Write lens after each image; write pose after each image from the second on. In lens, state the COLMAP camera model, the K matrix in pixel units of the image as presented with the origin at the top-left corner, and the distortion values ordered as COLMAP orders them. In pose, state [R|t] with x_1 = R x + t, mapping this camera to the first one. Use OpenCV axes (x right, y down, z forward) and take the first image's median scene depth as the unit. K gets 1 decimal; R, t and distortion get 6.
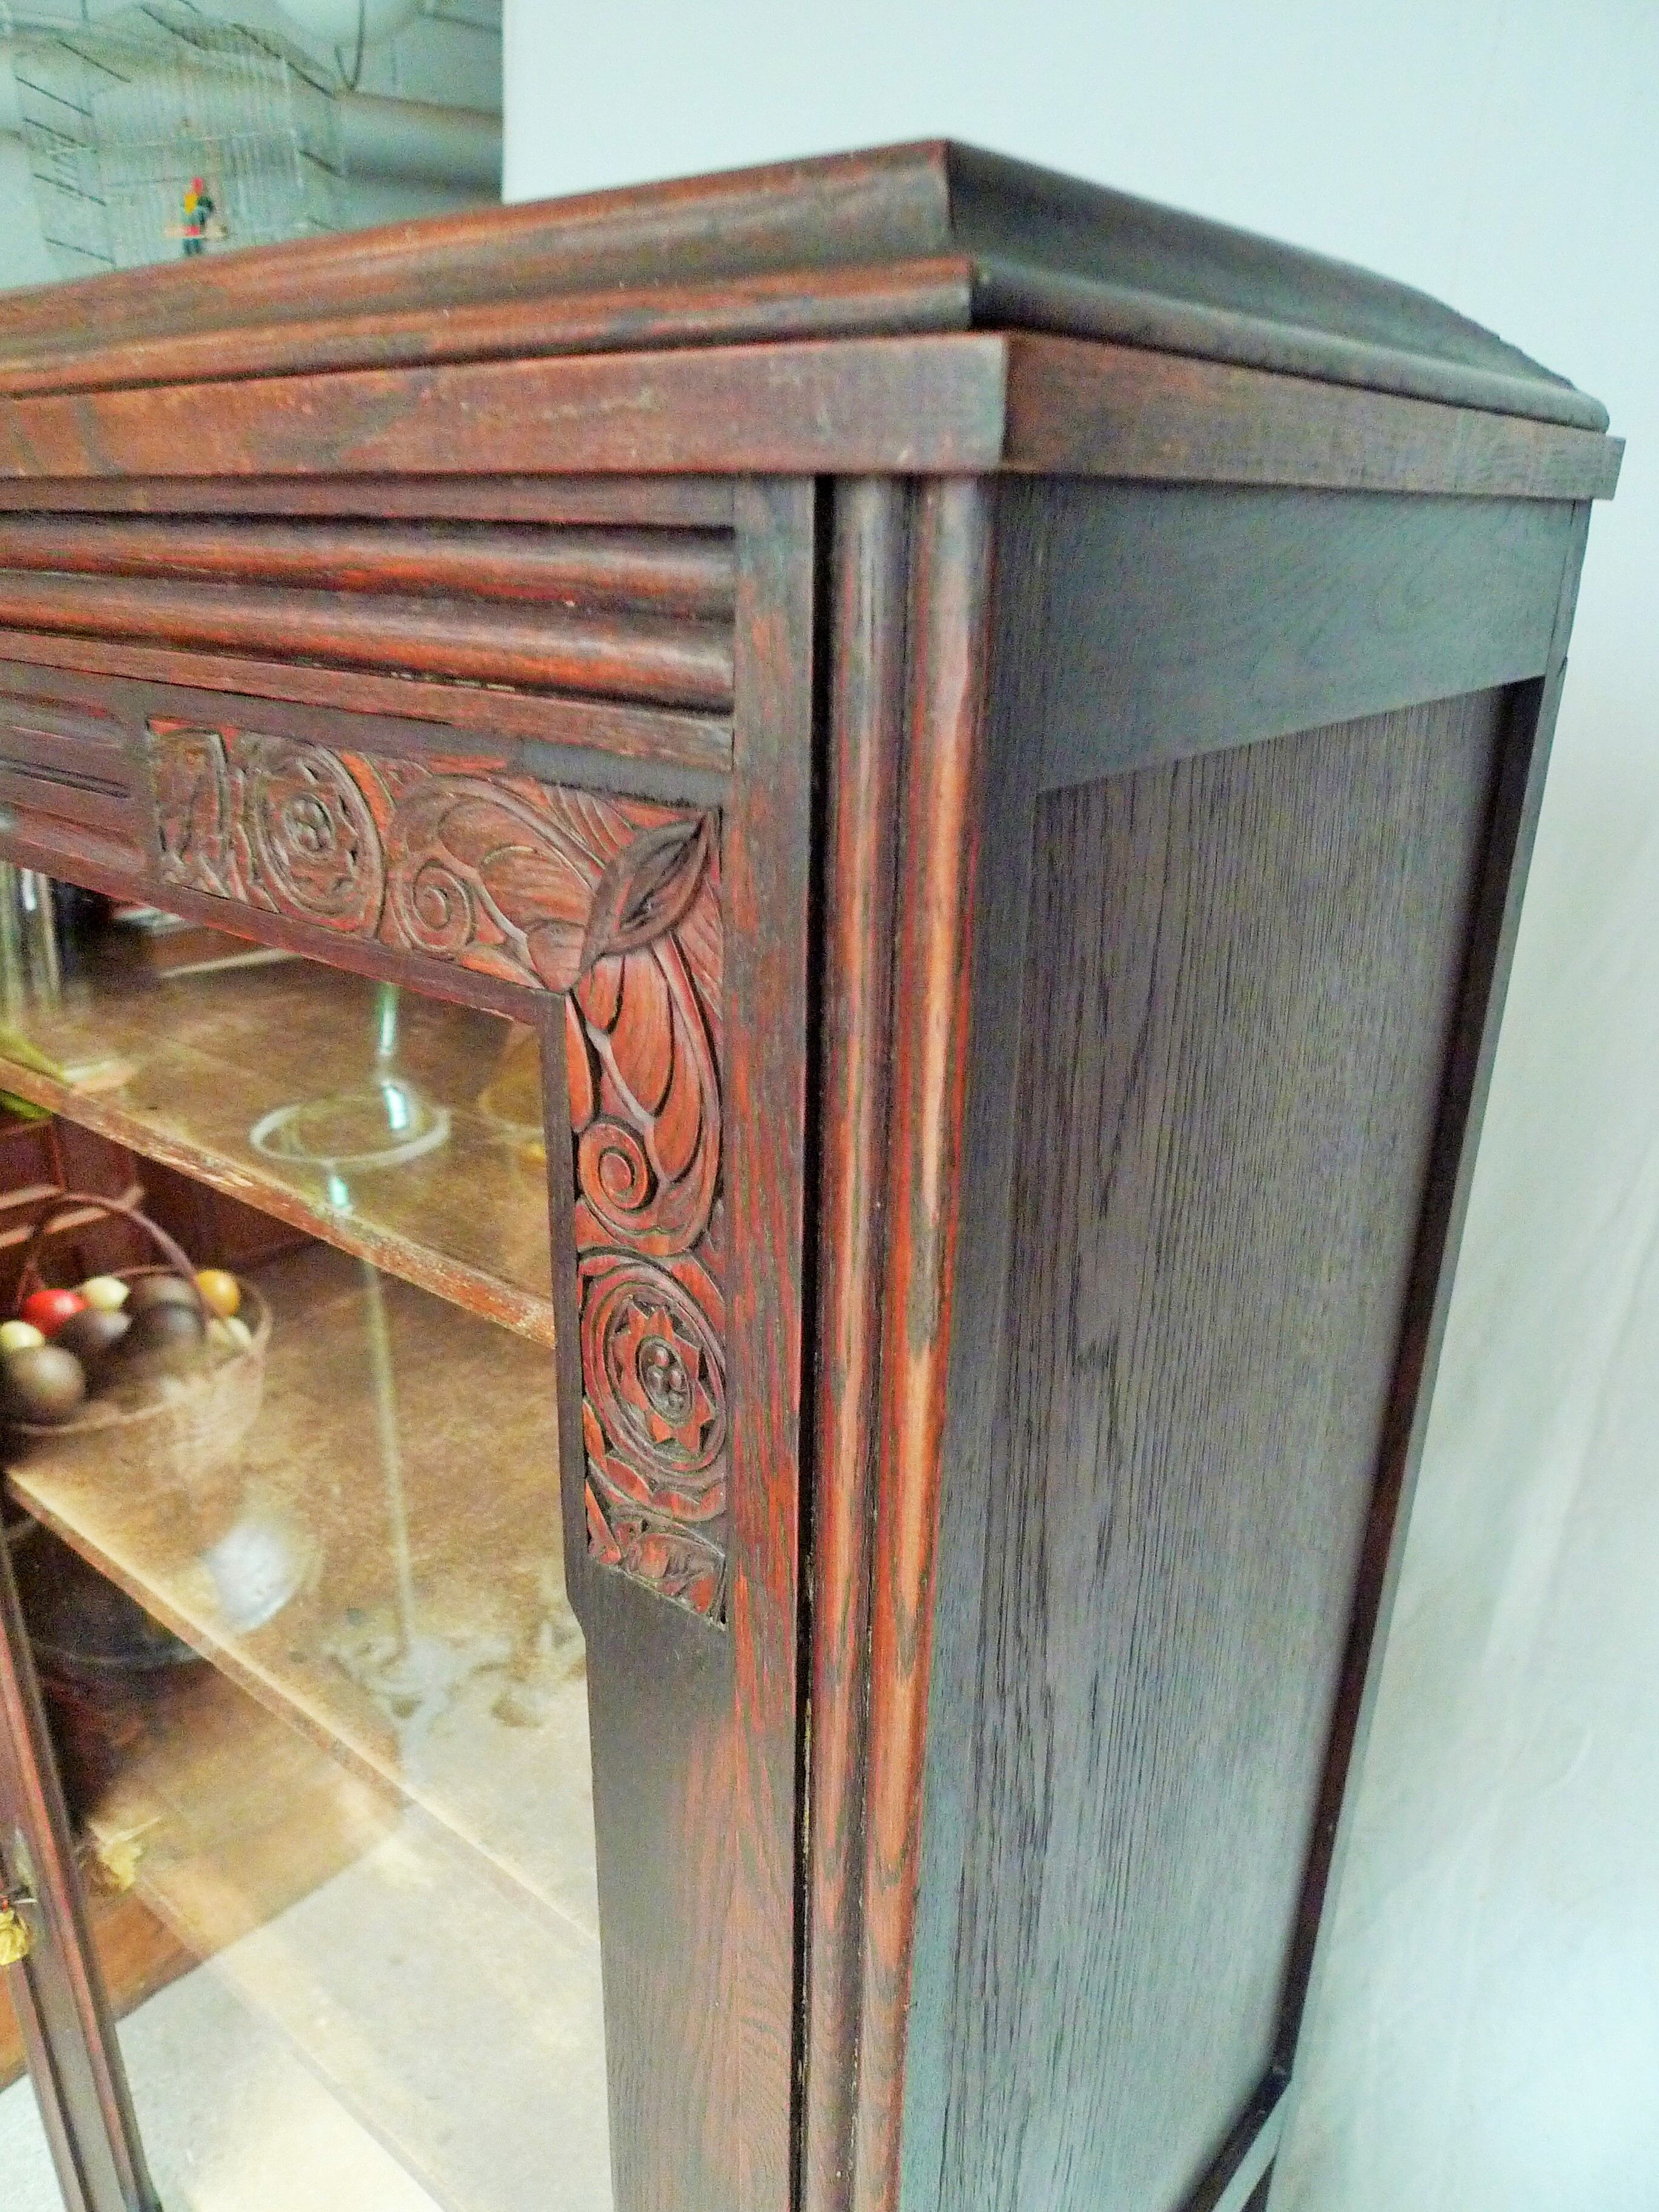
lens RADIAL K [[1568.4, 0, 829.5], [0, 1568.4, 1106.0], [0, 0, 1]] dist [-0.007385, -0.001577]
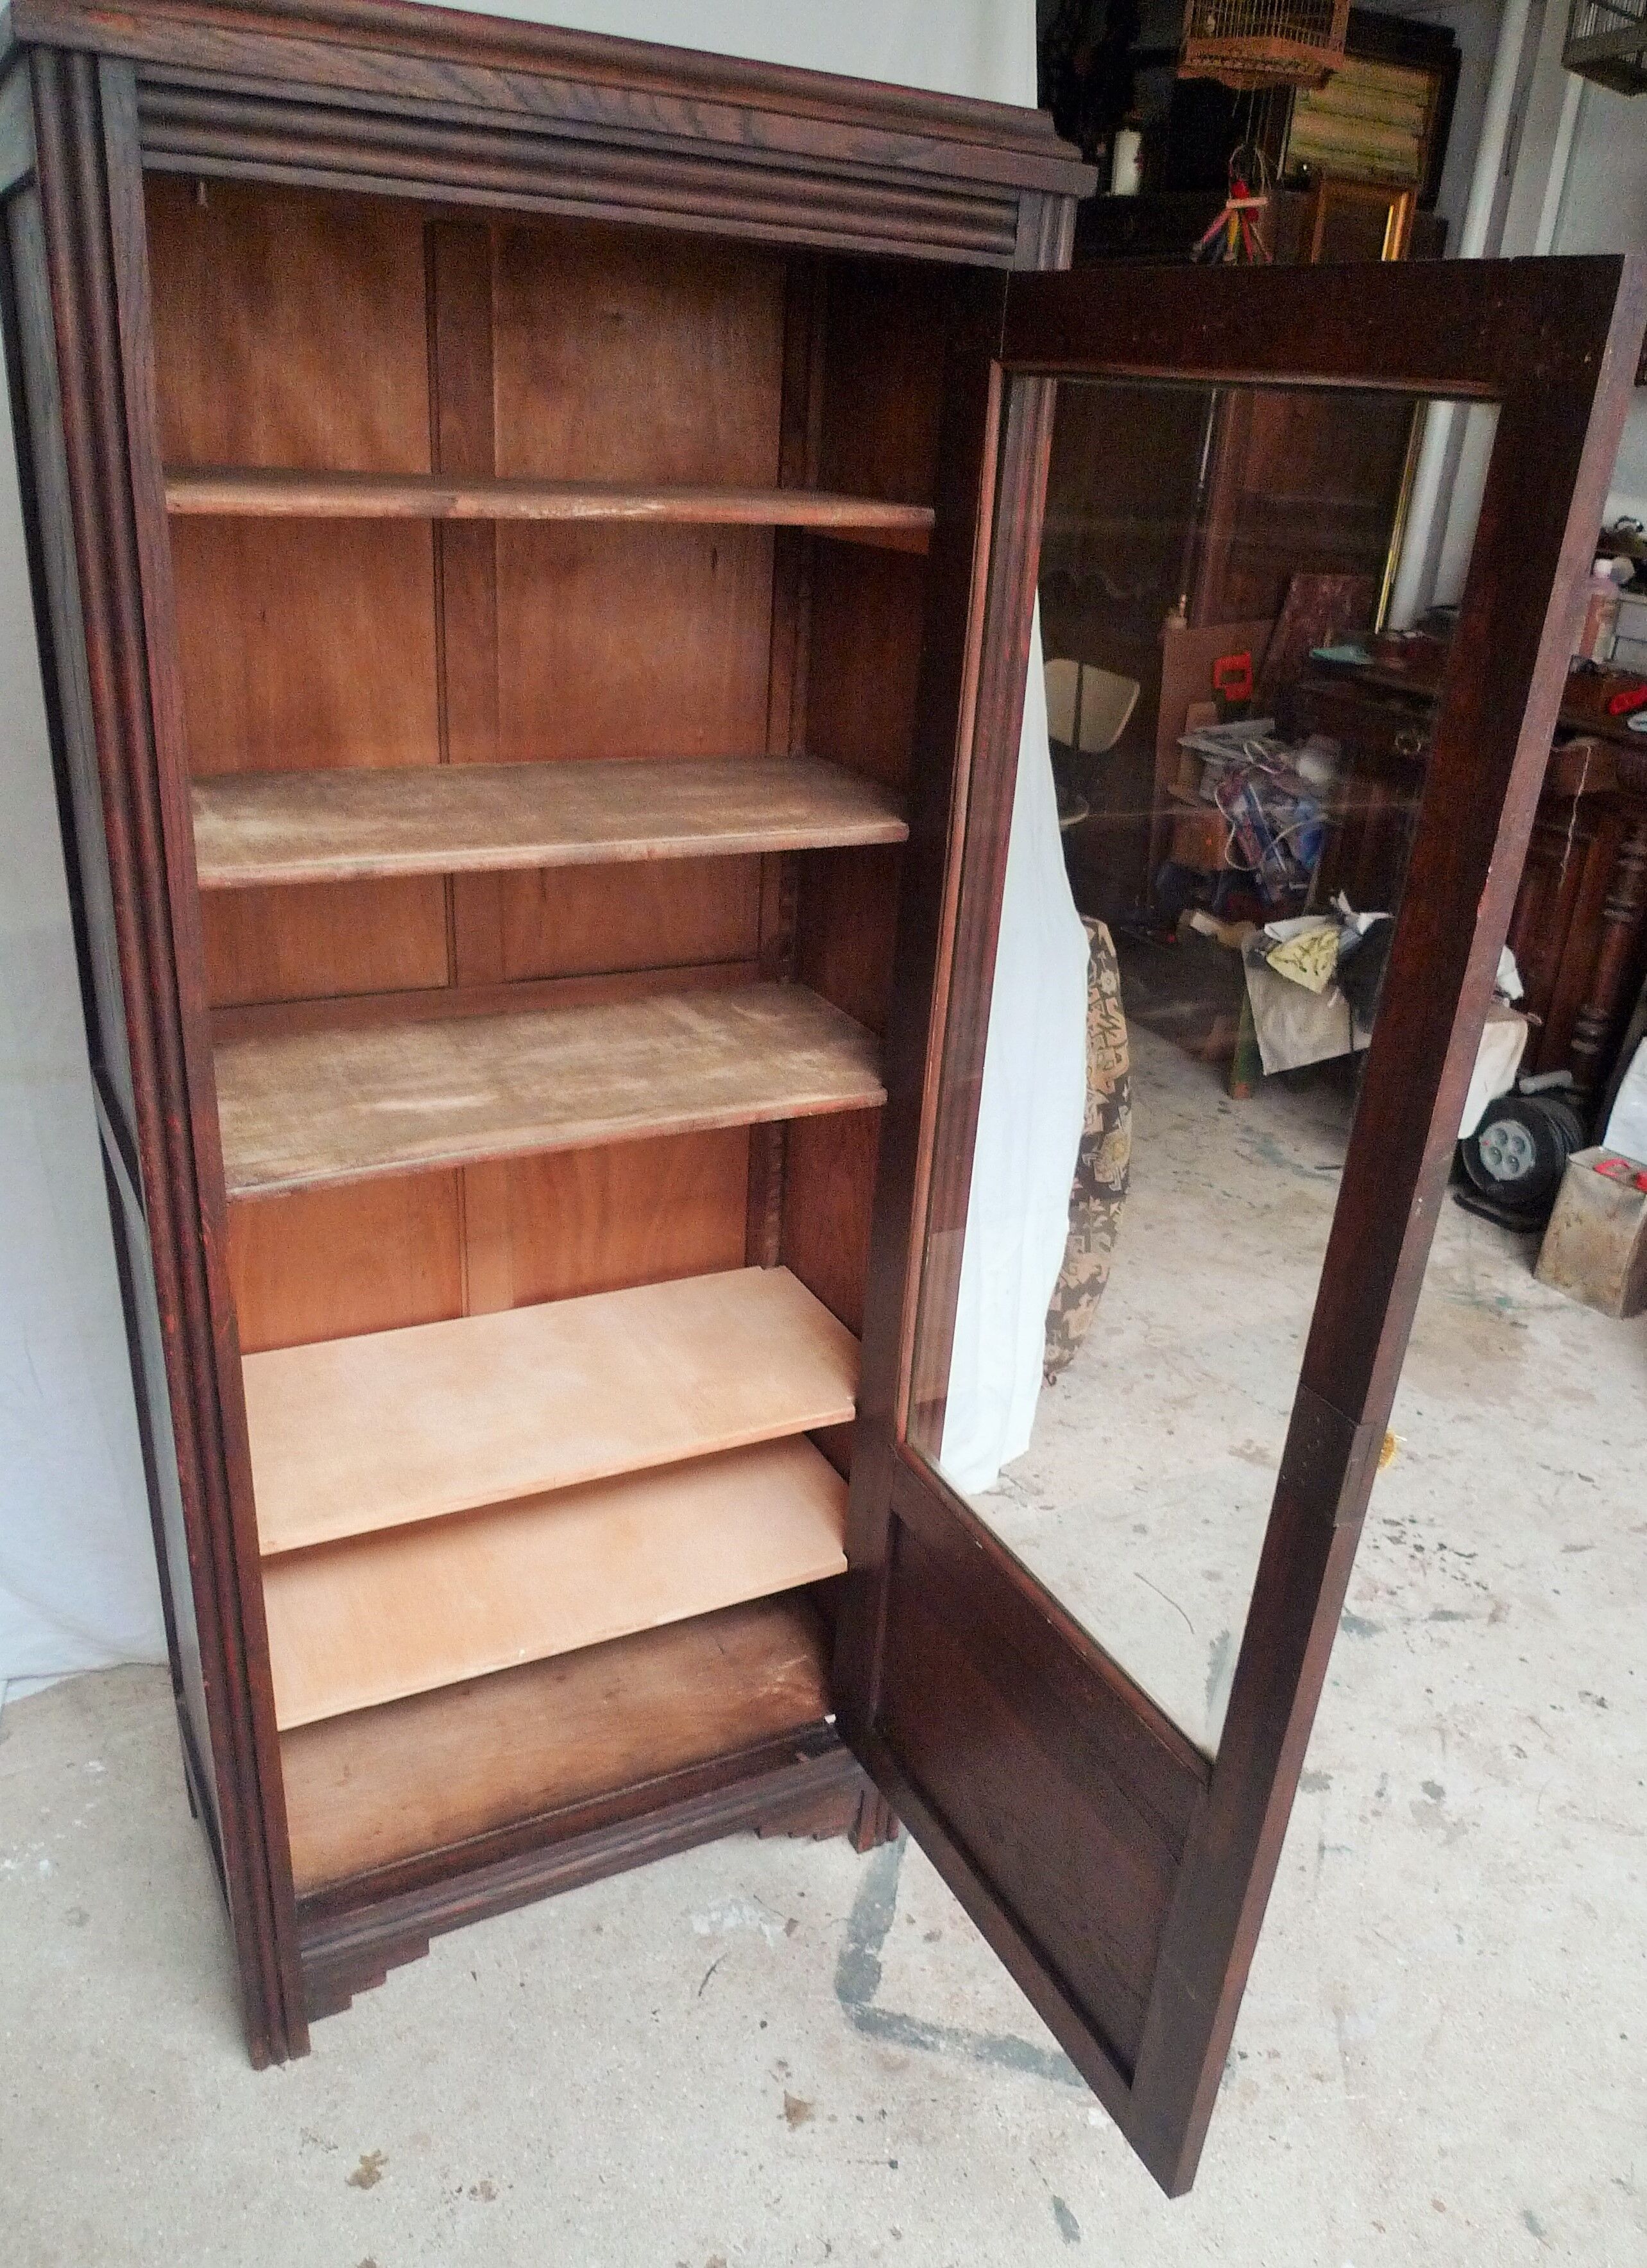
lens RADIAL K [[1634.6, 0, 823.5], [0, 1634.6, 1134.0], [0, 0, 1]] dist [-0.019920, 0.005535]
pose [[0.403734, -0.368516, 0.837374, -3.935208], [0.245477, 0.925358, 0.288882, 0.422172], [-0.881328, 0.088925, 0.464061, -0.202480]]
